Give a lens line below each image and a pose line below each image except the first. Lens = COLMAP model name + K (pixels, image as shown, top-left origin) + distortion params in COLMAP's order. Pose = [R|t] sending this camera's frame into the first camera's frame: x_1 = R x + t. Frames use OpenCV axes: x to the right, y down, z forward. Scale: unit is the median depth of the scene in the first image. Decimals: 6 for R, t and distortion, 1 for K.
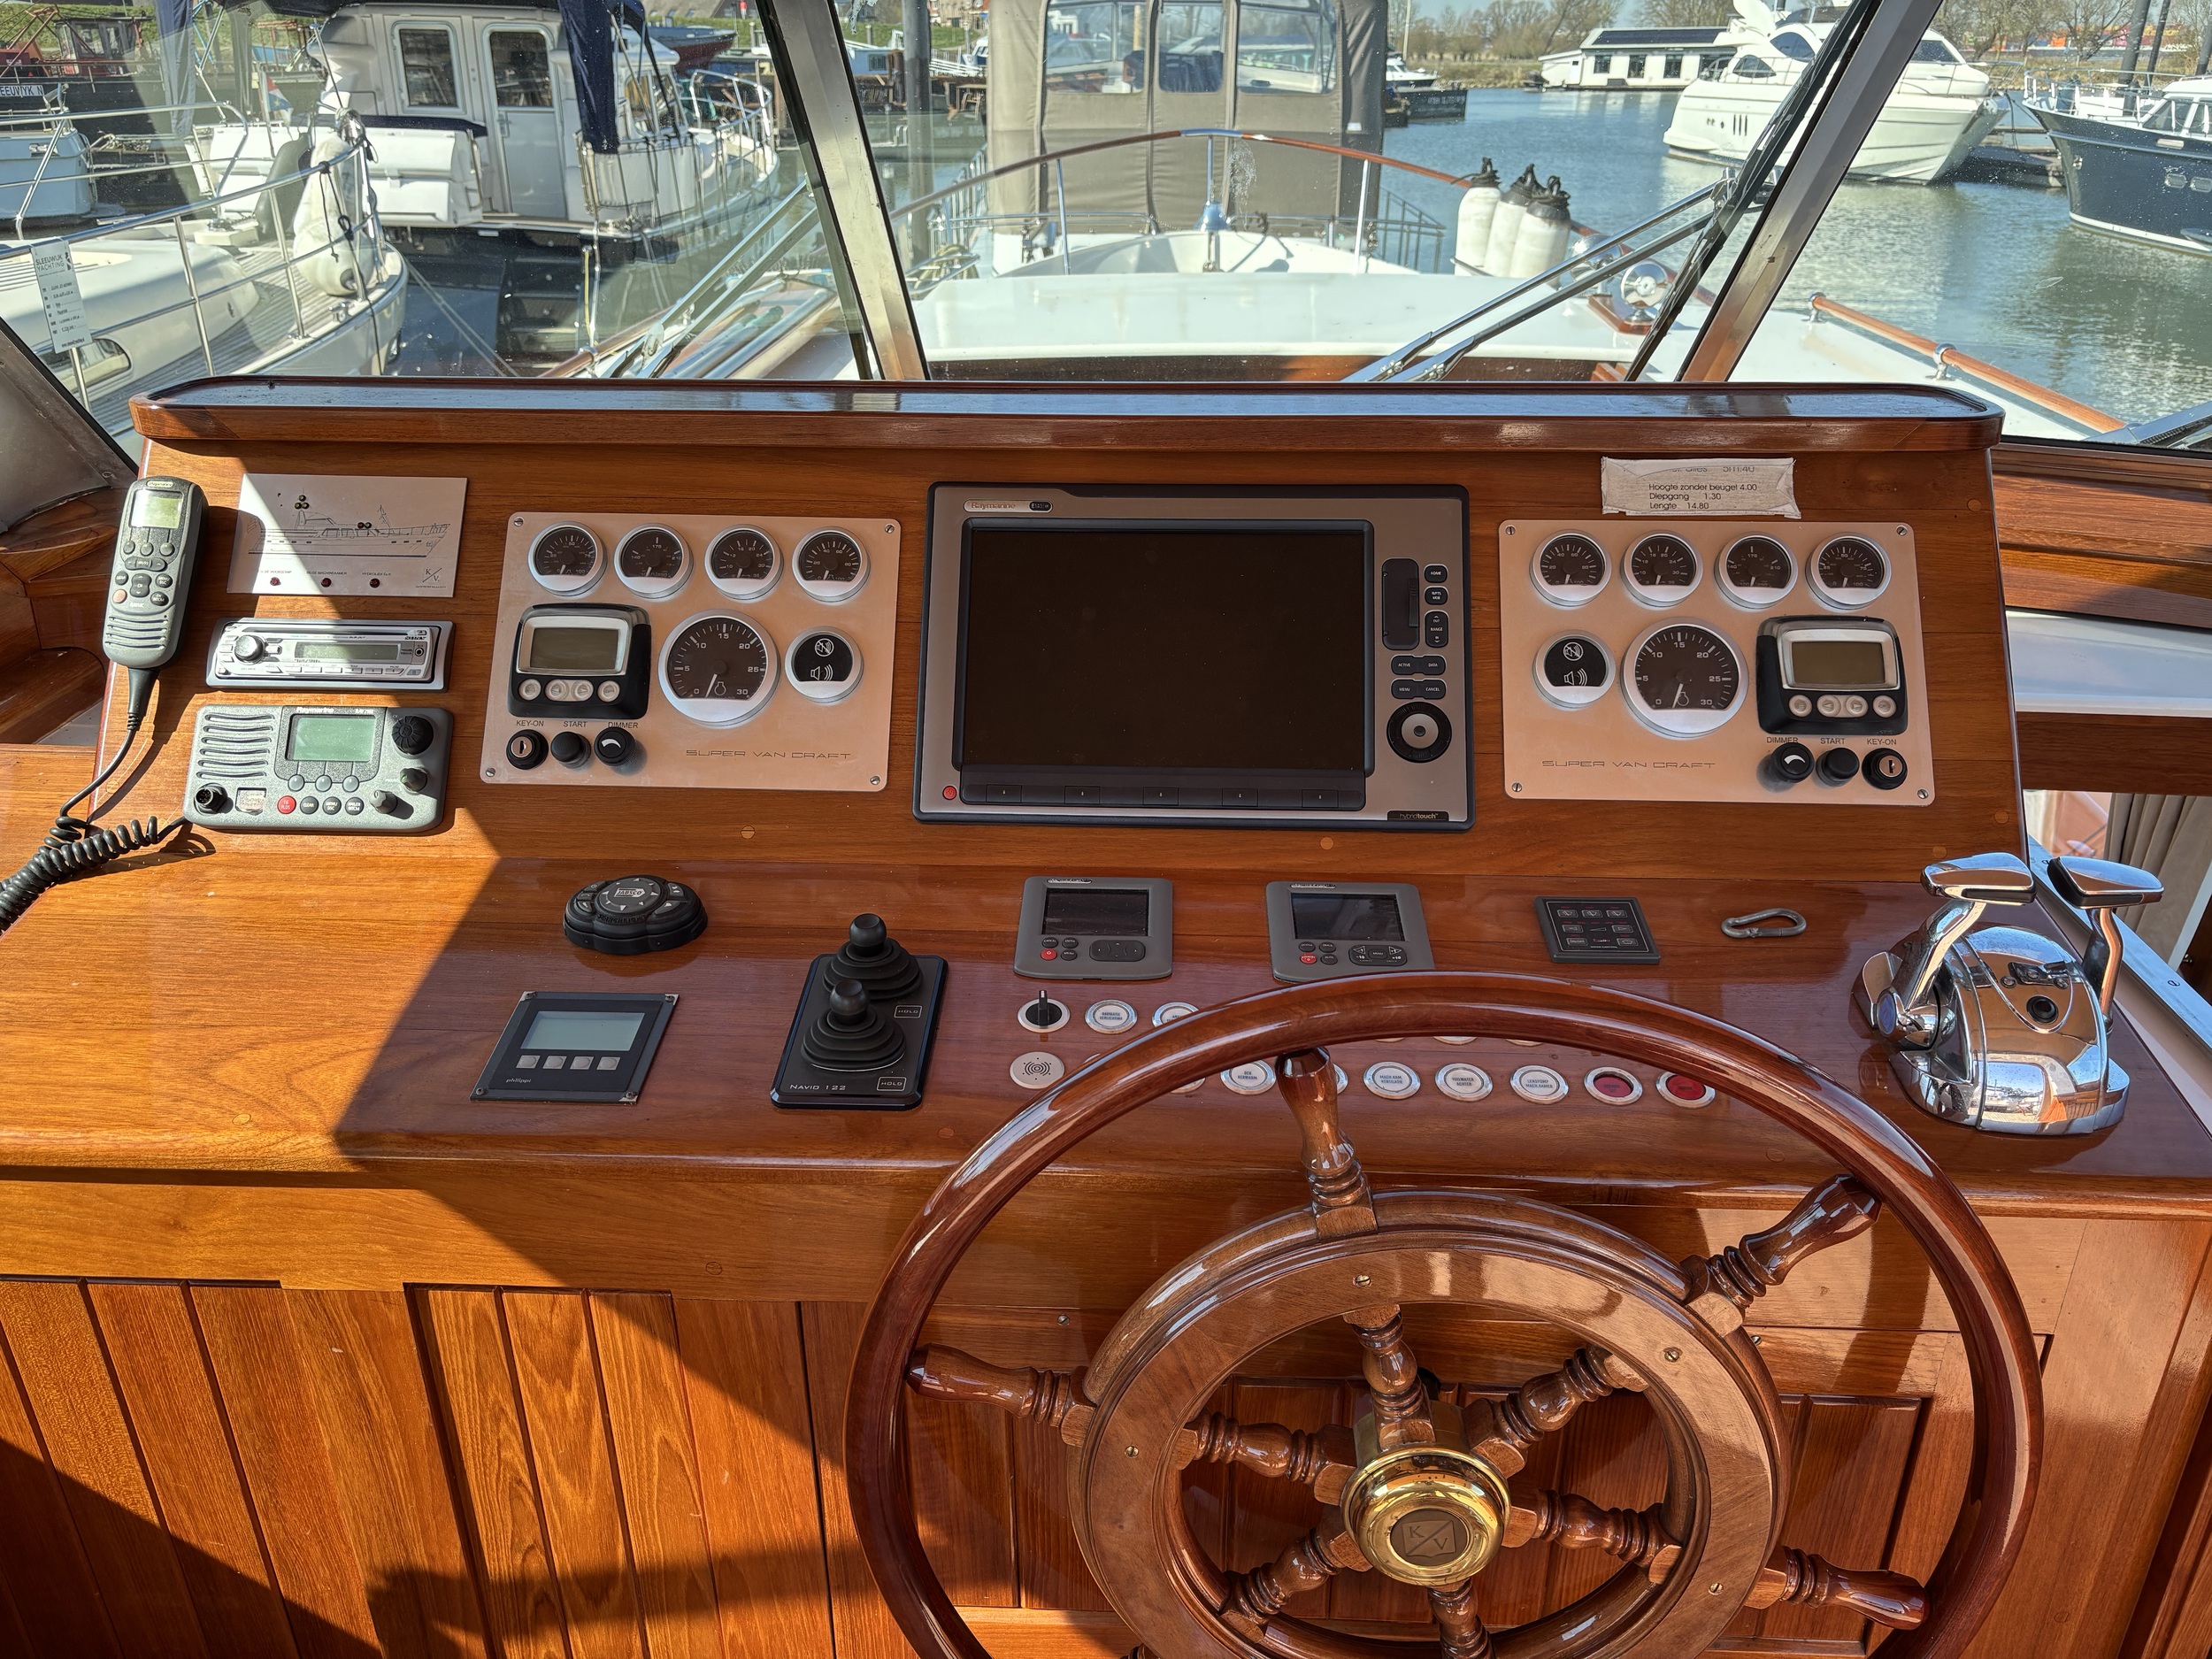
lens RADIAL K [[1662.8, 0, 1104.0], [0, 1662.8, 826.0], [0, 0, 1]] dist [0.053825, -0.056112]
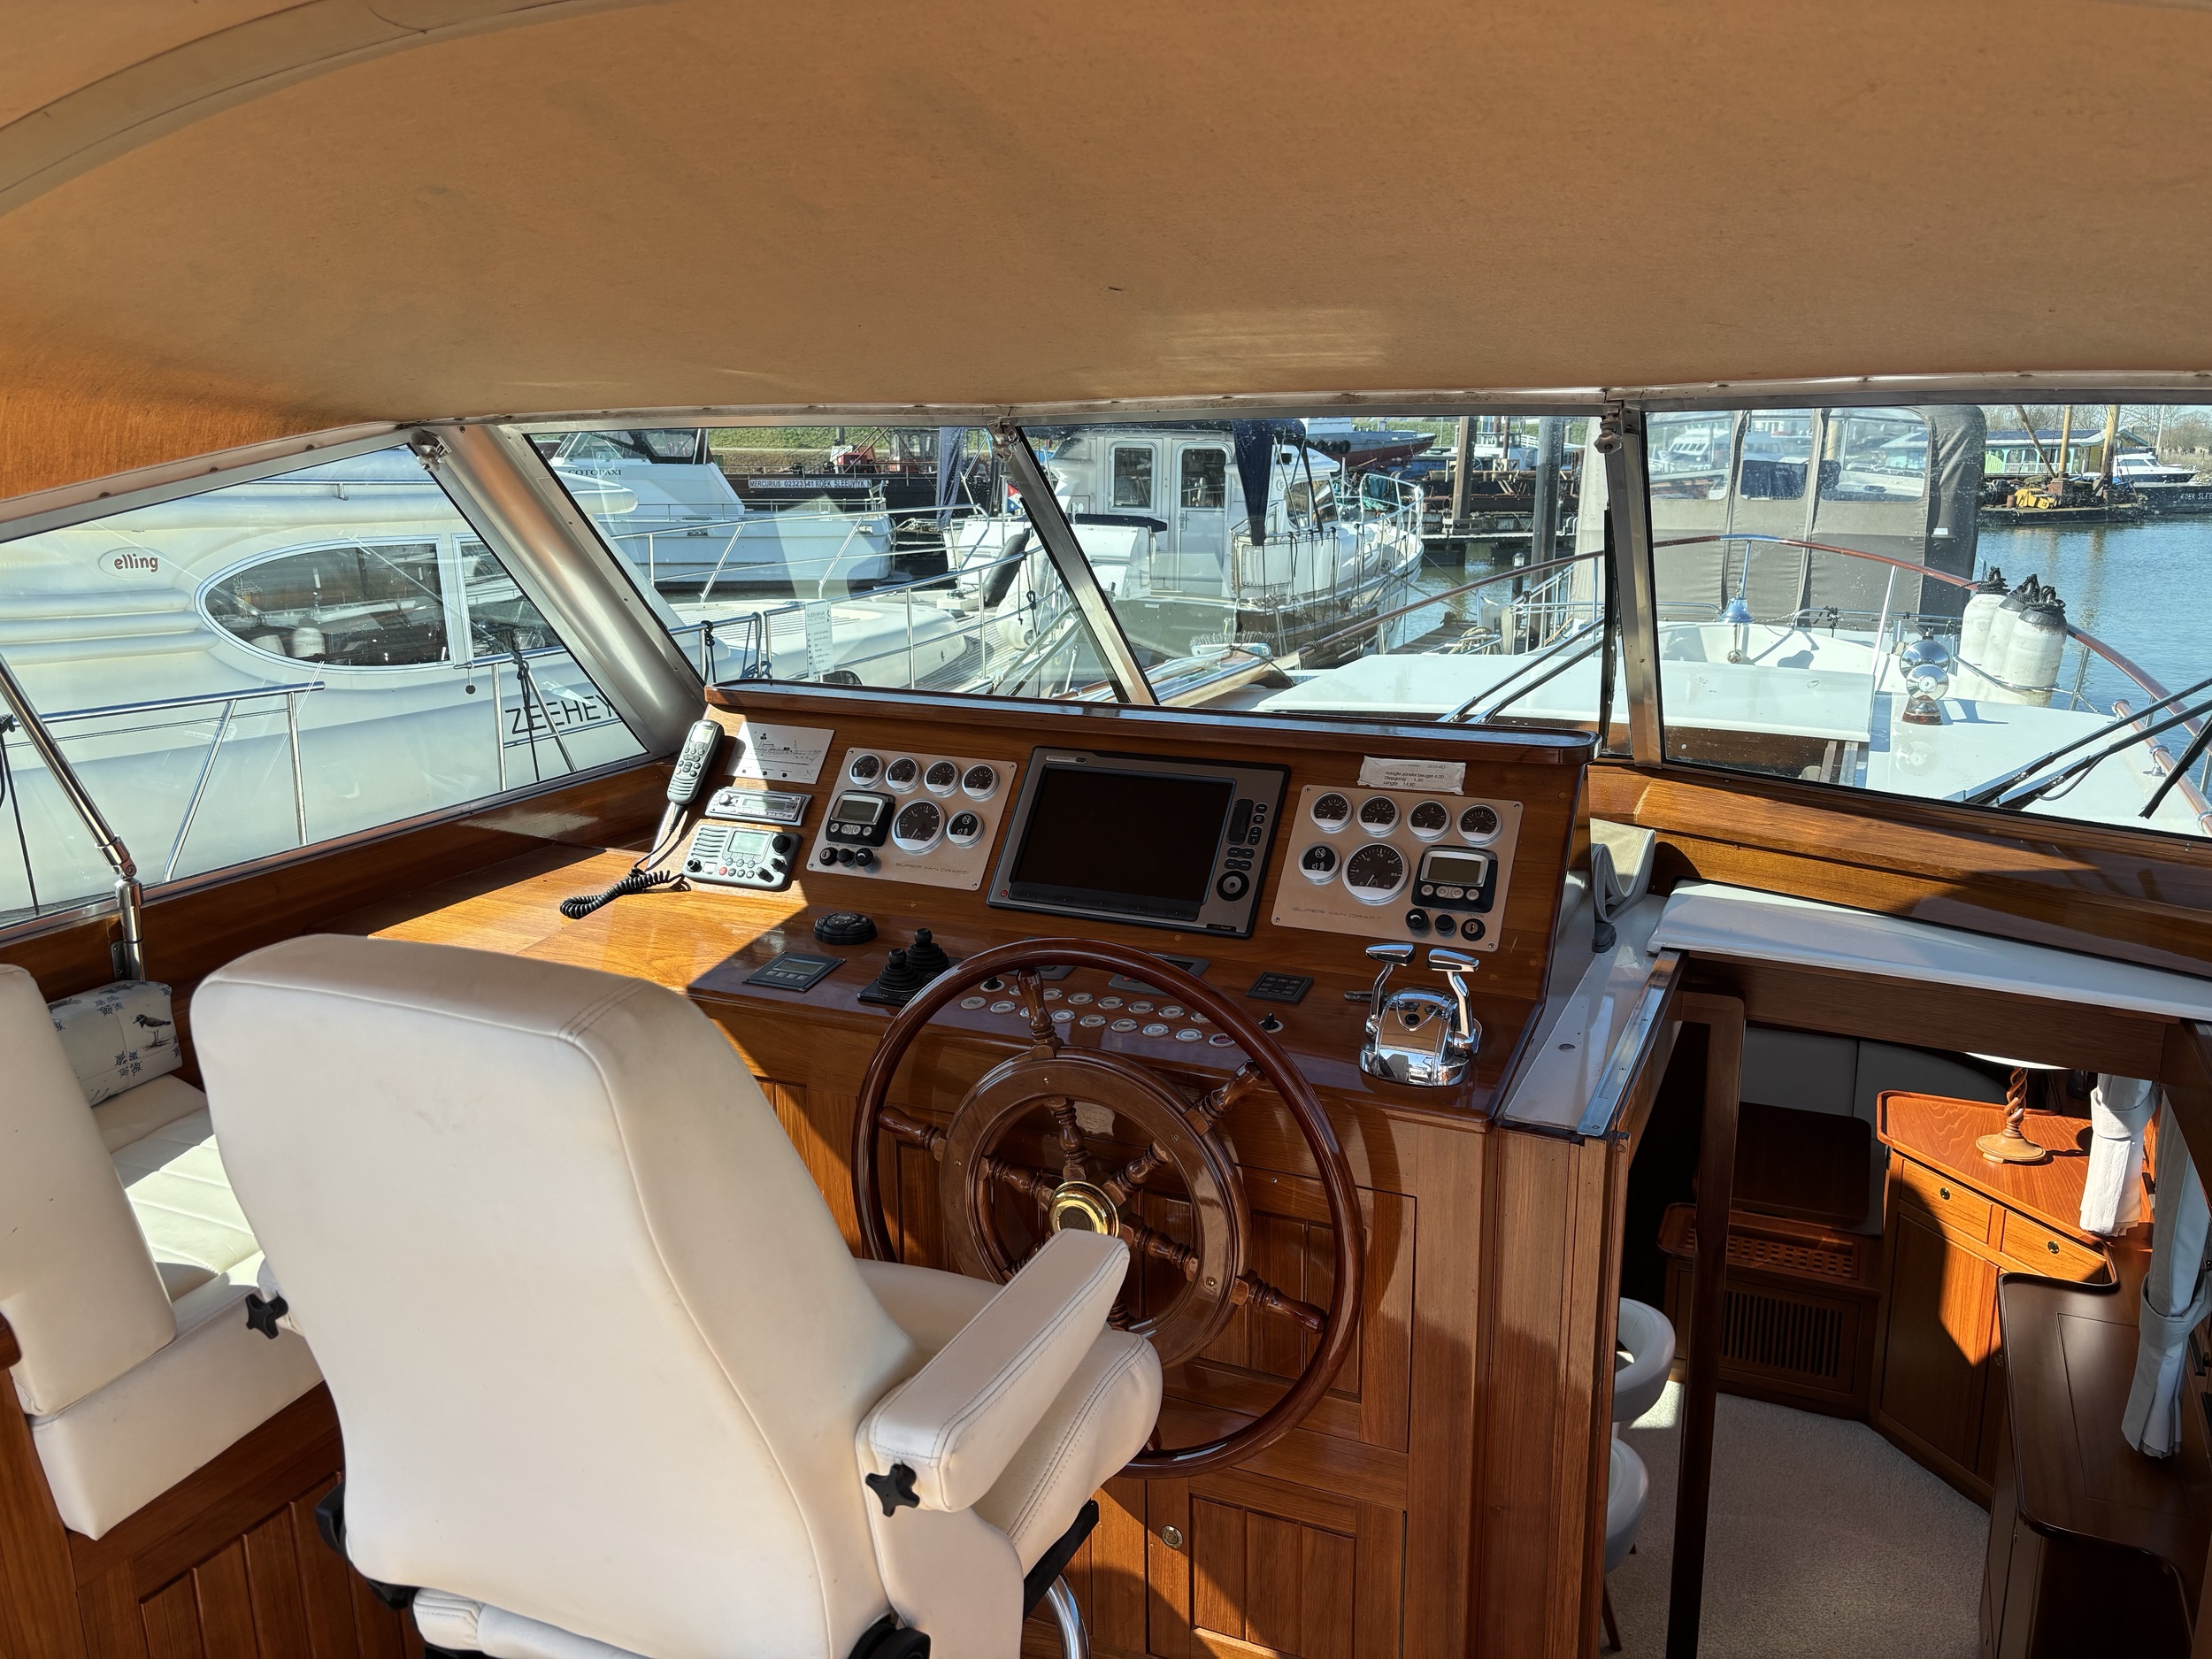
lens RADIAL K [[1662.8, 0, 1117.2], [0, 1662.8, 849.8], [0, 0, 1]] dist [0.053825, -0.056112]
pose [[0.926737, 0.086102, -0.365712, 0.126192], [-0.156012, 0.973689, -0.166102, 0.039767], [0.341788, 0.210988, 0.915787, -0.130862]]
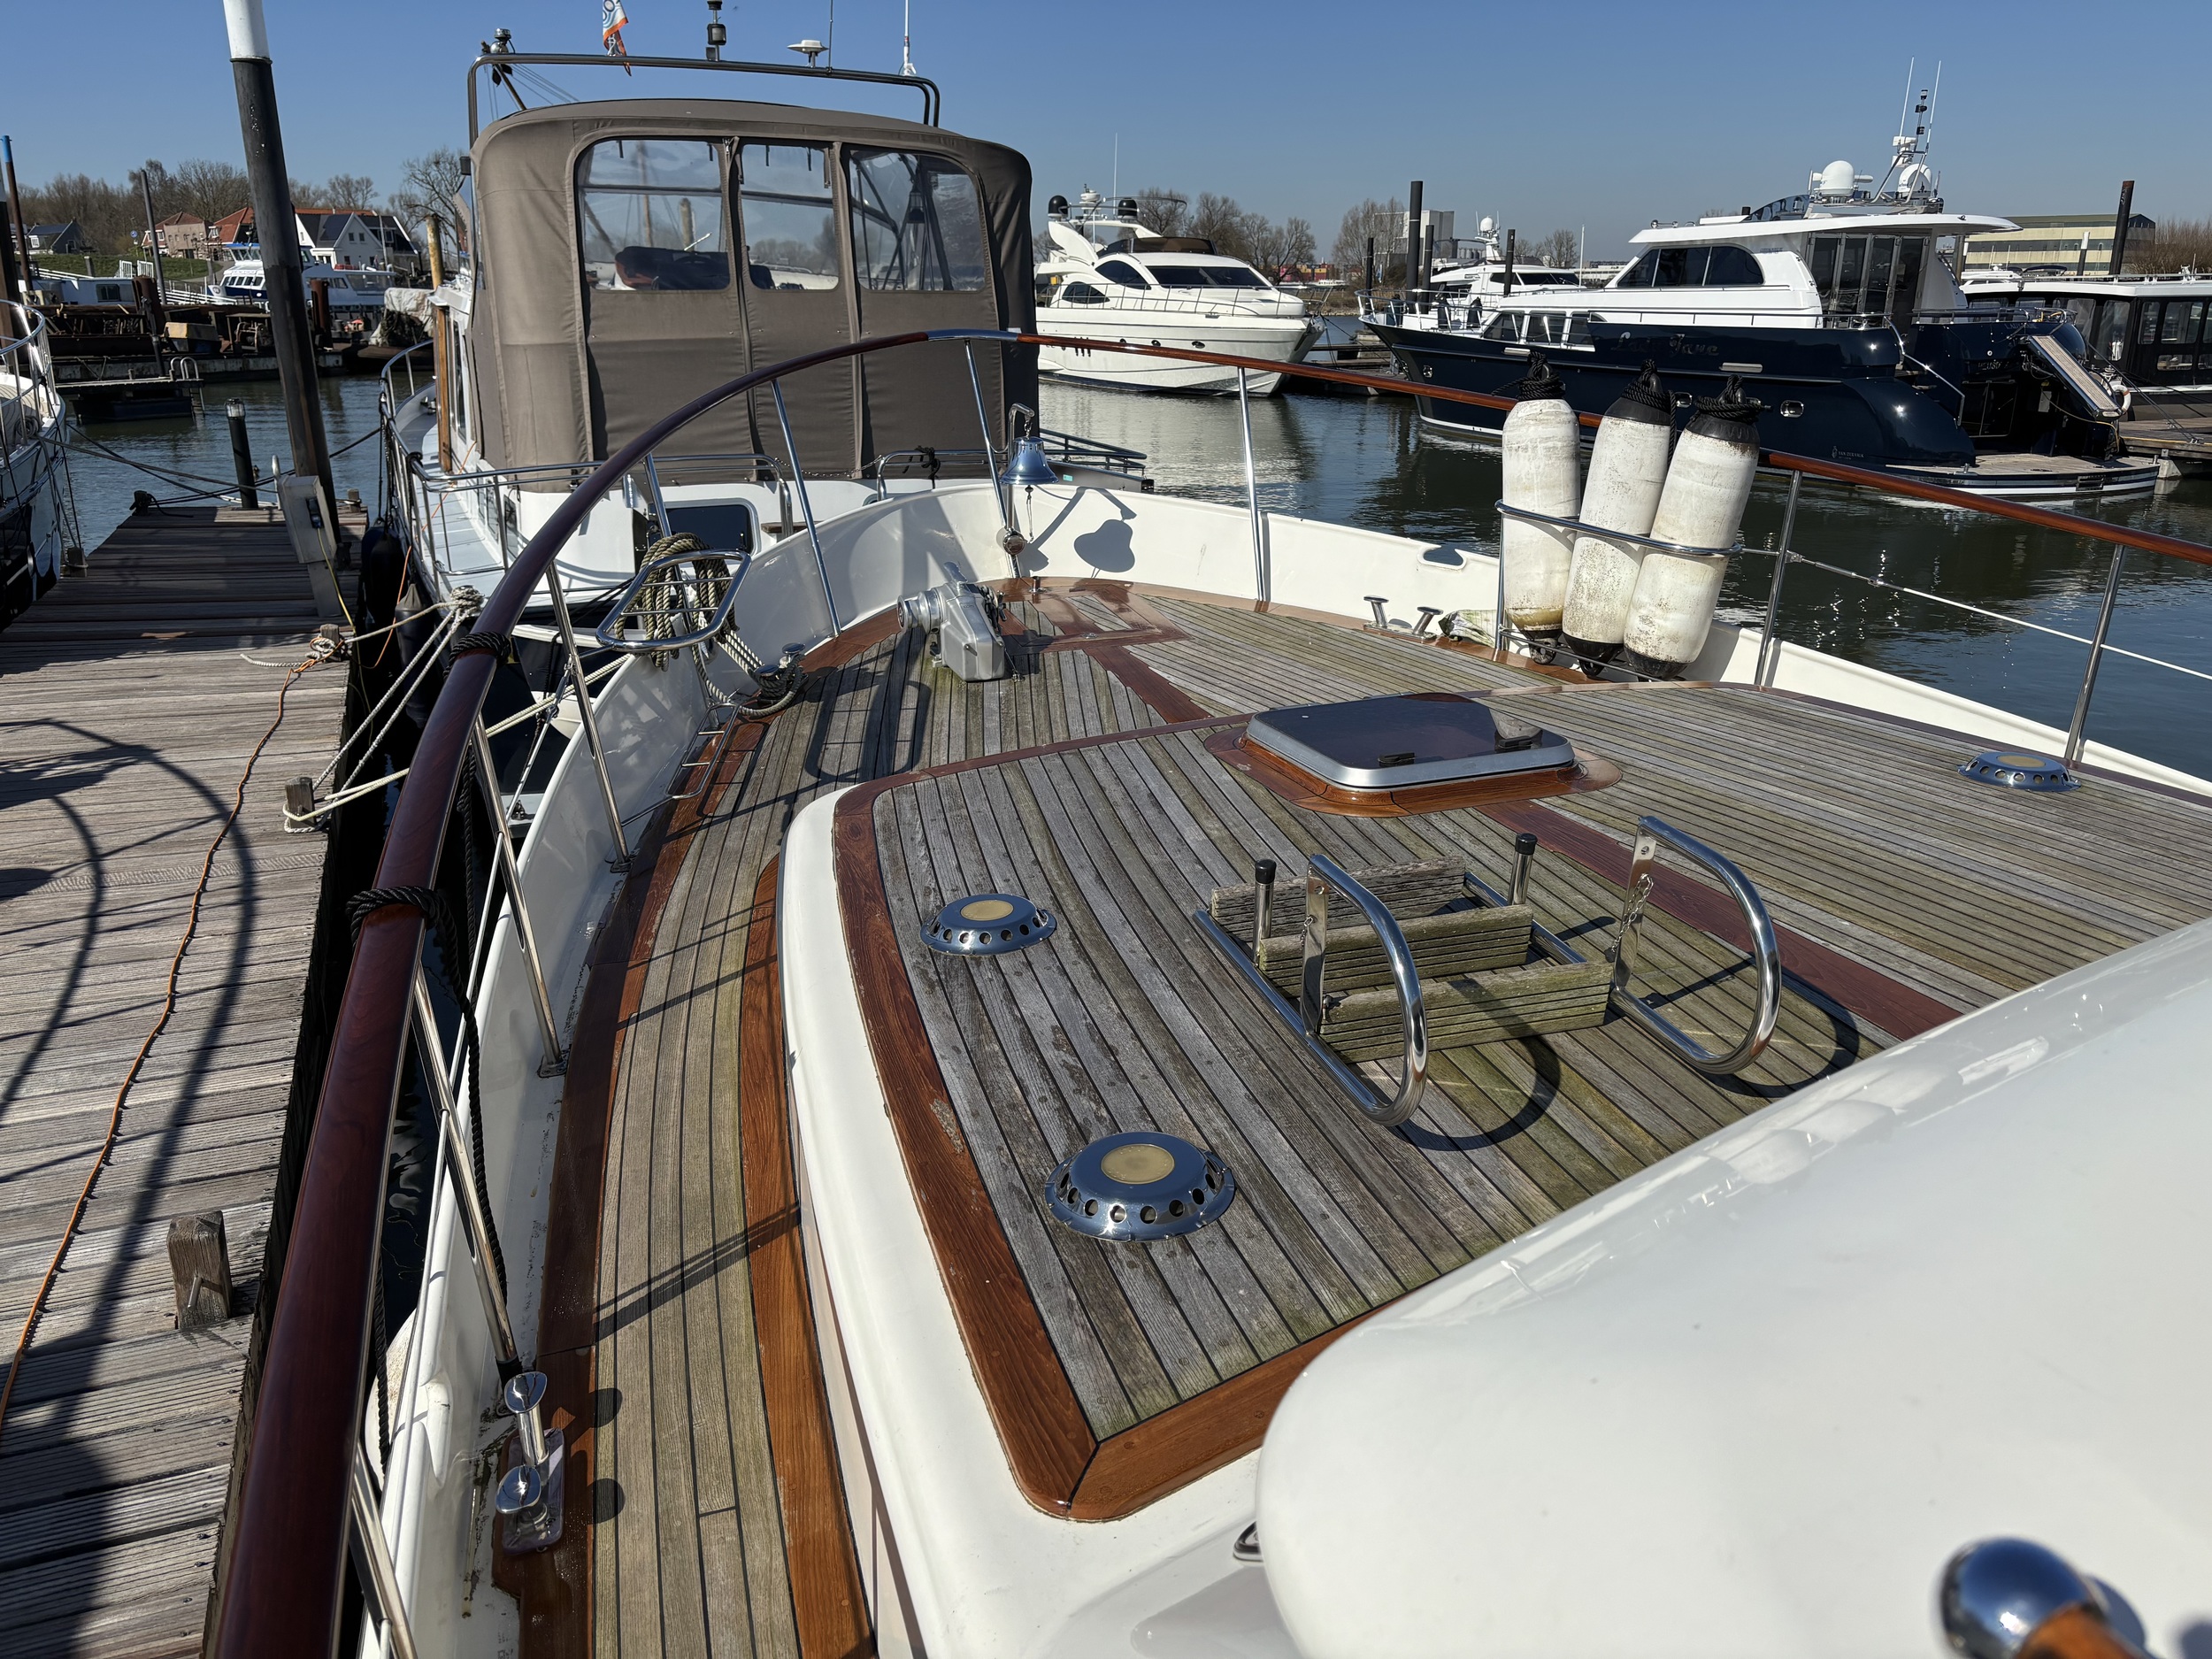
lens RADIAL K [[1662.8, 0, 1057.9], [0, 1662.8, 787.3], [0, 0, 1]] dist [0.053825, -0.056112]
pose [[0.925326, -0.113380, 0.361824, -0.200542], [0.163722, 0.980178, -0.111558, -0.213638], [-0.342003, 0.162466, 0.925548, 0.540577]]
